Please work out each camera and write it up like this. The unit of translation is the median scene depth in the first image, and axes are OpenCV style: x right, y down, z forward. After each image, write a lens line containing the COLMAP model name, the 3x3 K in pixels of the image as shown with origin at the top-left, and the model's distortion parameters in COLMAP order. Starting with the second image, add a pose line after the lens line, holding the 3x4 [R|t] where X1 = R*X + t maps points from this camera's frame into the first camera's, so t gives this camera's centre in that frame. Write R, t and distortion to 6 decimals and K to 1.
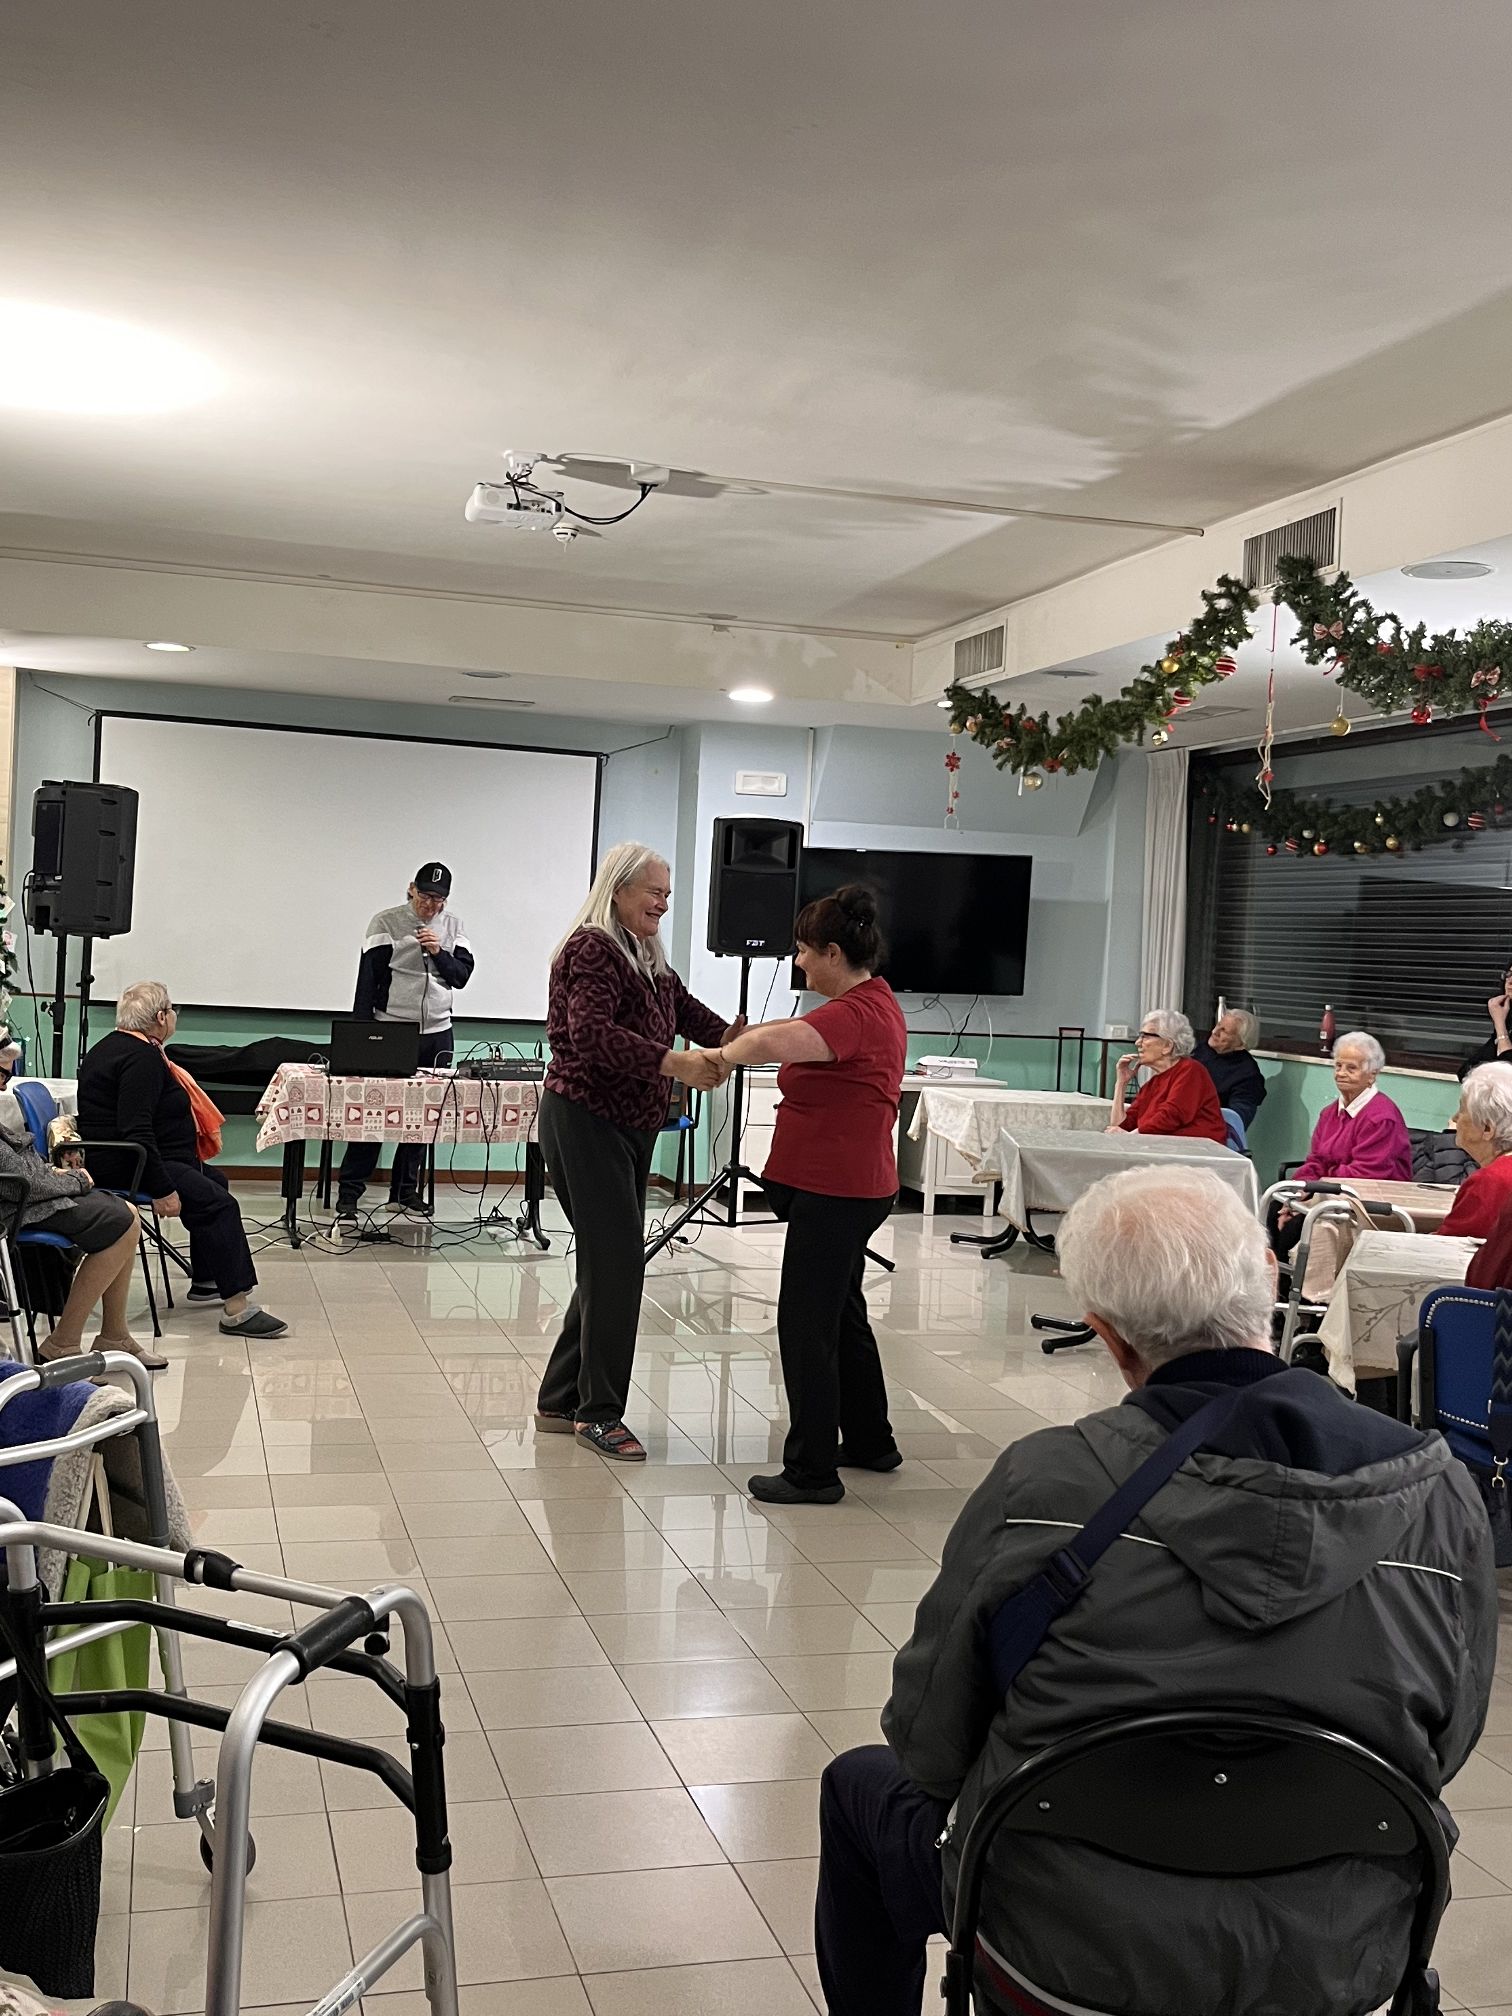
lens RADIAL K [[2057.4, 0, 737.2], [0, 2057.4, 1020.0], [0, 0, 1]] dist [0.034170, 0.000000]
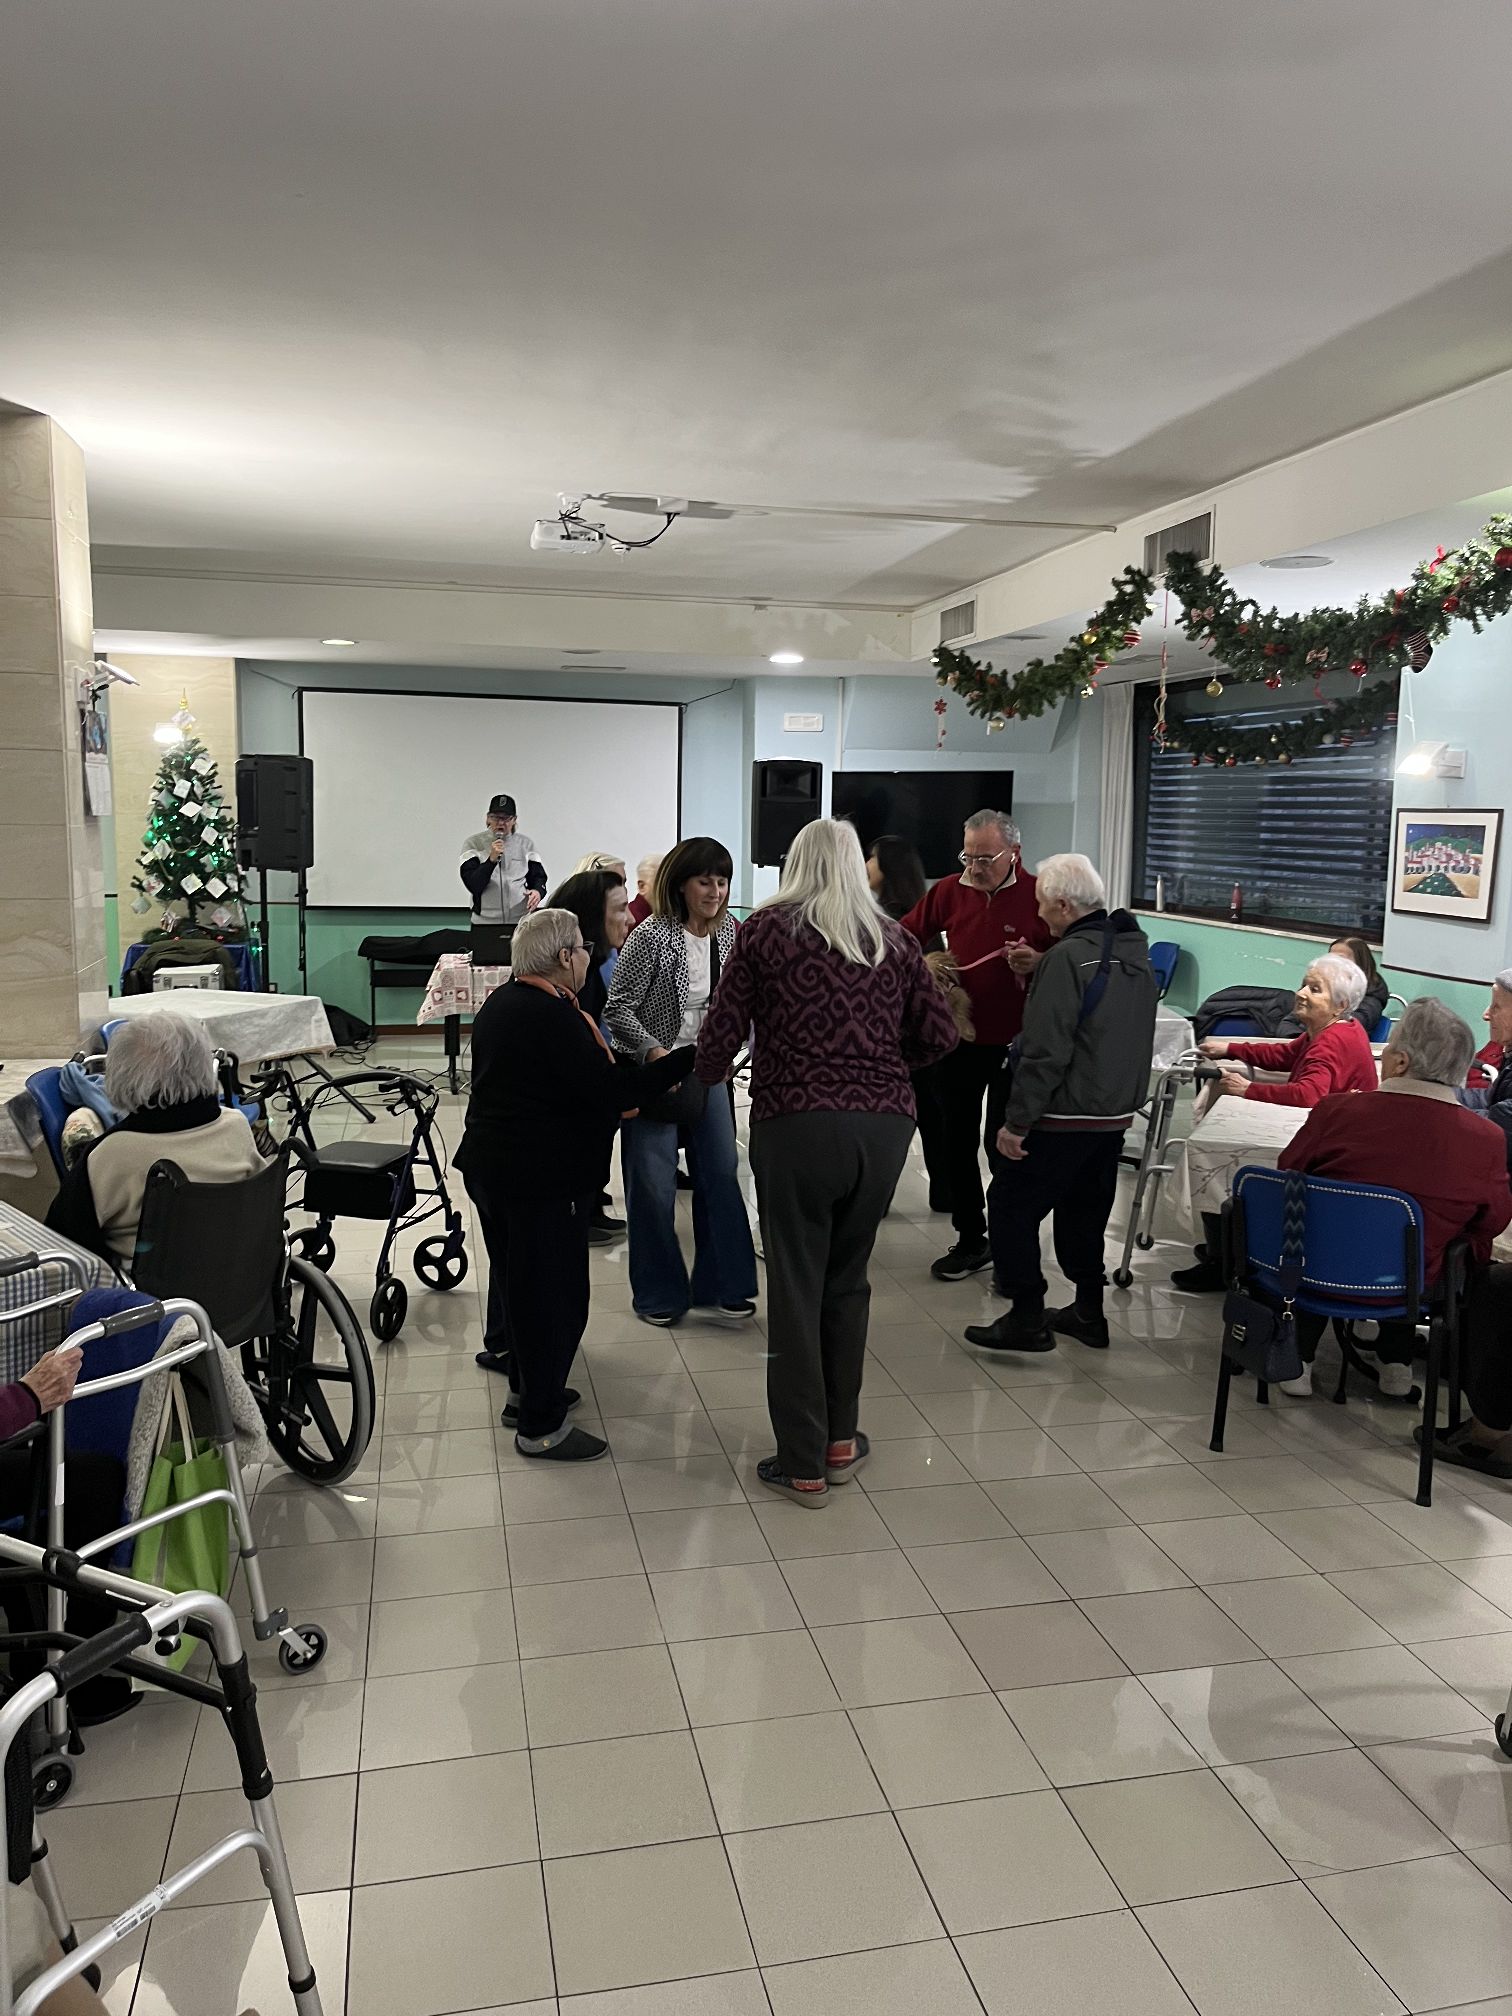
lens RADIAL K [[1519.1, 0, 774.3], [0, 1519.1, 1016.5], [0, 0, 1]] dist [0.037136, -0.029684]
pose [[0.998465, -0.028065, -0.047749, 0.051518], [0.032617, 0.994711, 0.097401, -0.035681], [0.044763, -0.098809, 0.994099, 0.027970]]
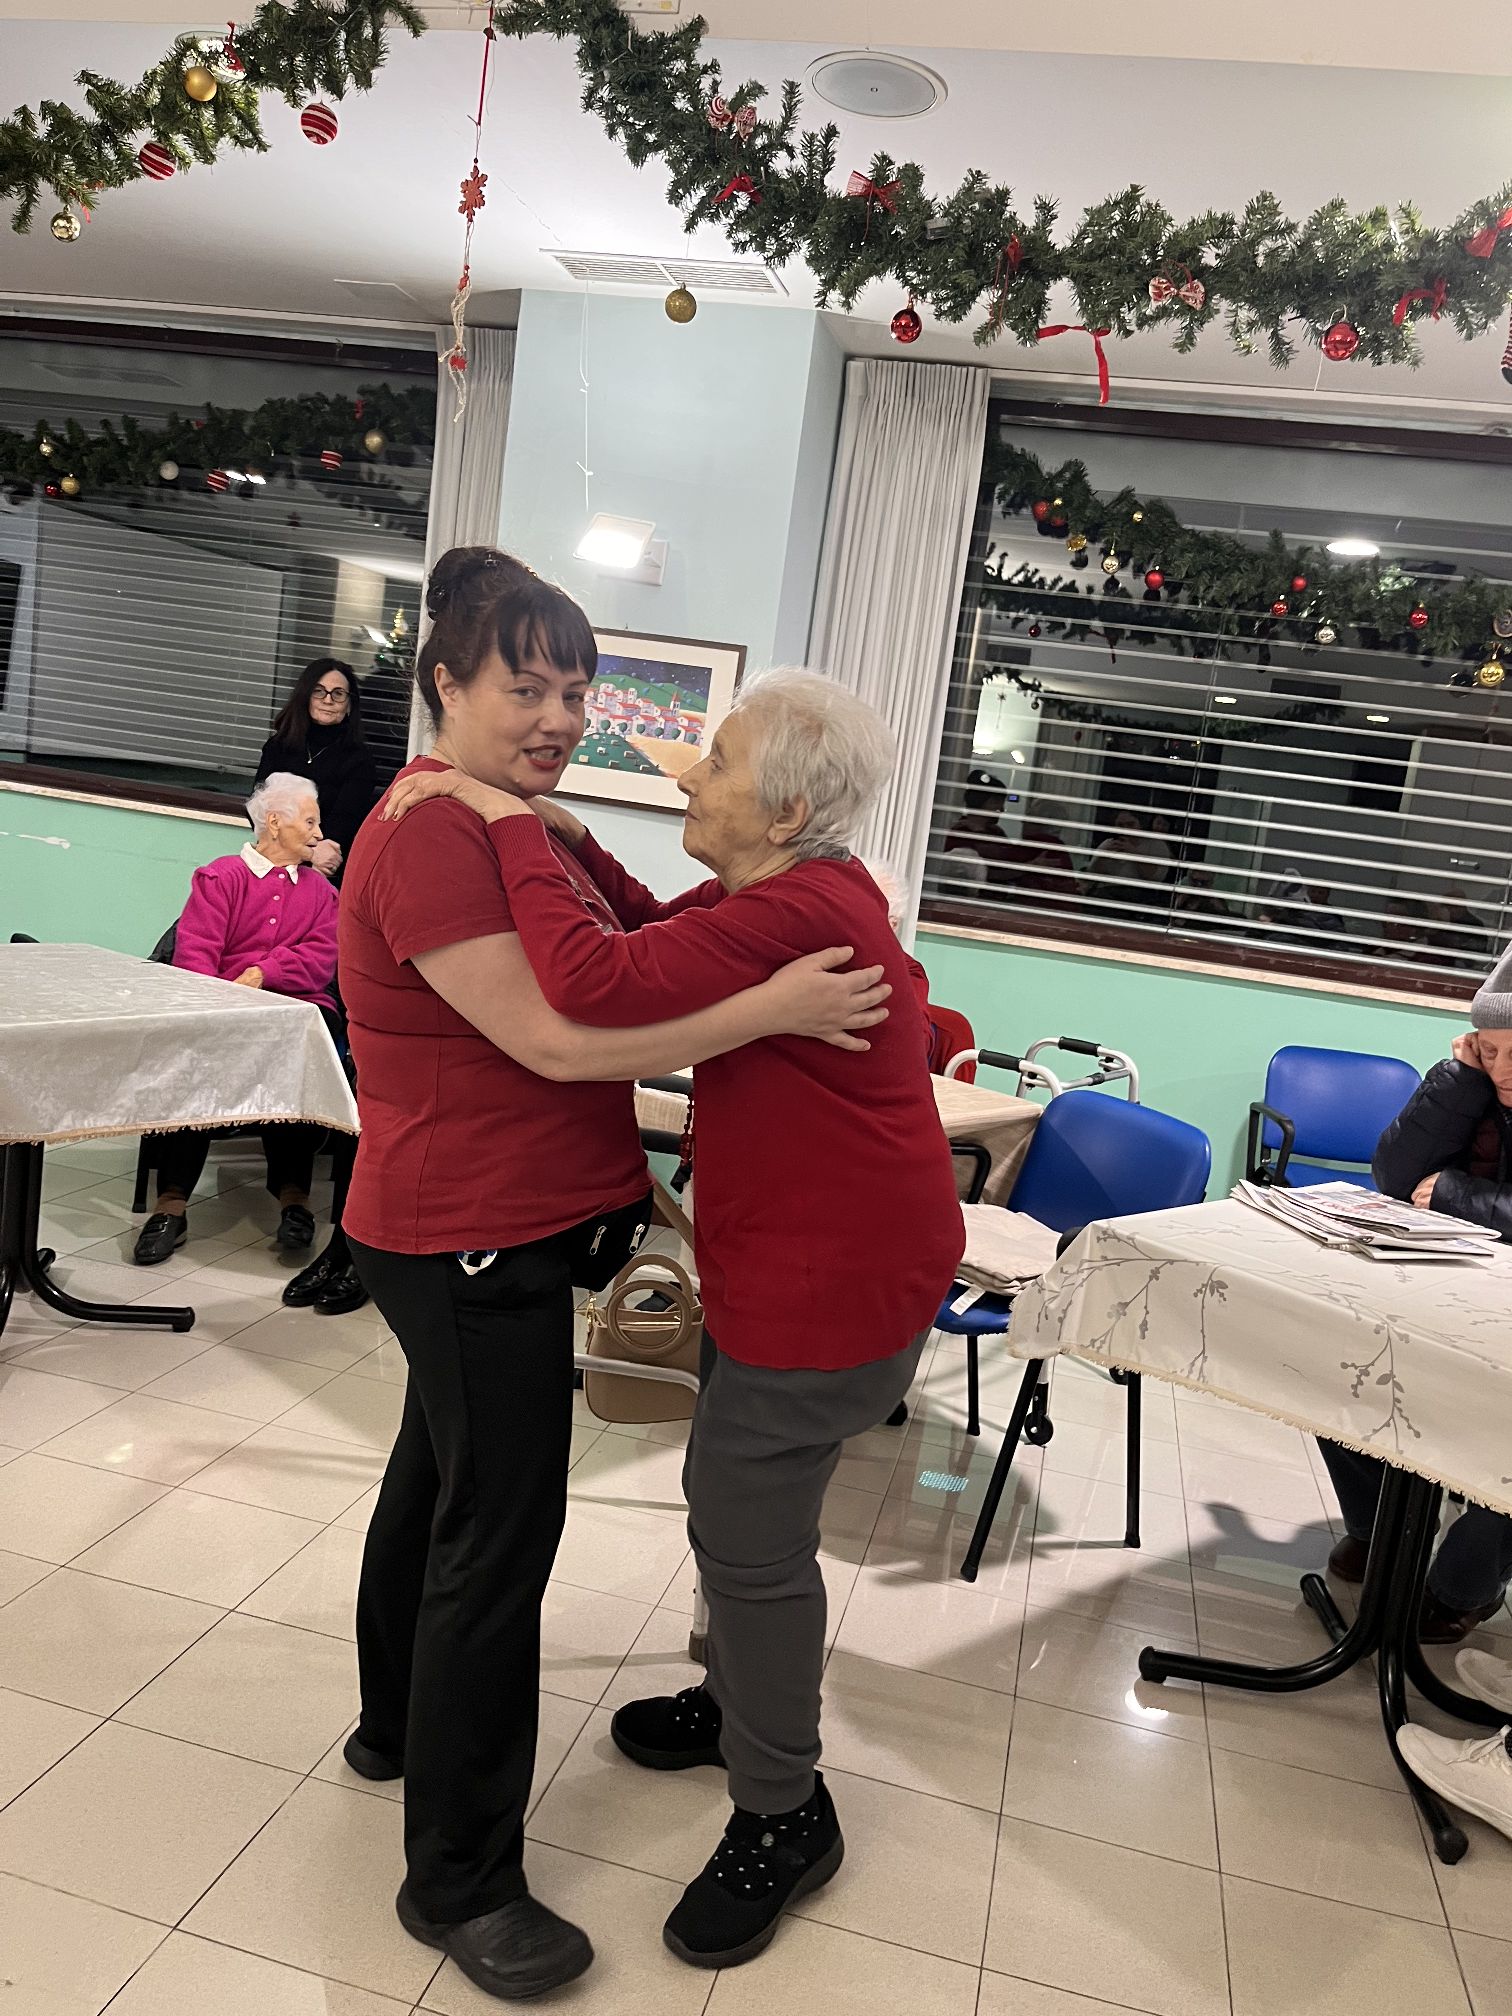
lens RADIAL K [[1519.1, 0, 757.9], [0, 1519.1, 1007.0], [0, 0, 1]] dist [0.037136, -0.029684]
pose [[0.476846, -0.109707, 0.872113, -0.081505], [-0.080609, 0.982541, 0.167673, -0.018108], [-0.875283, -0.150255, 0.459678, 0.639708]]
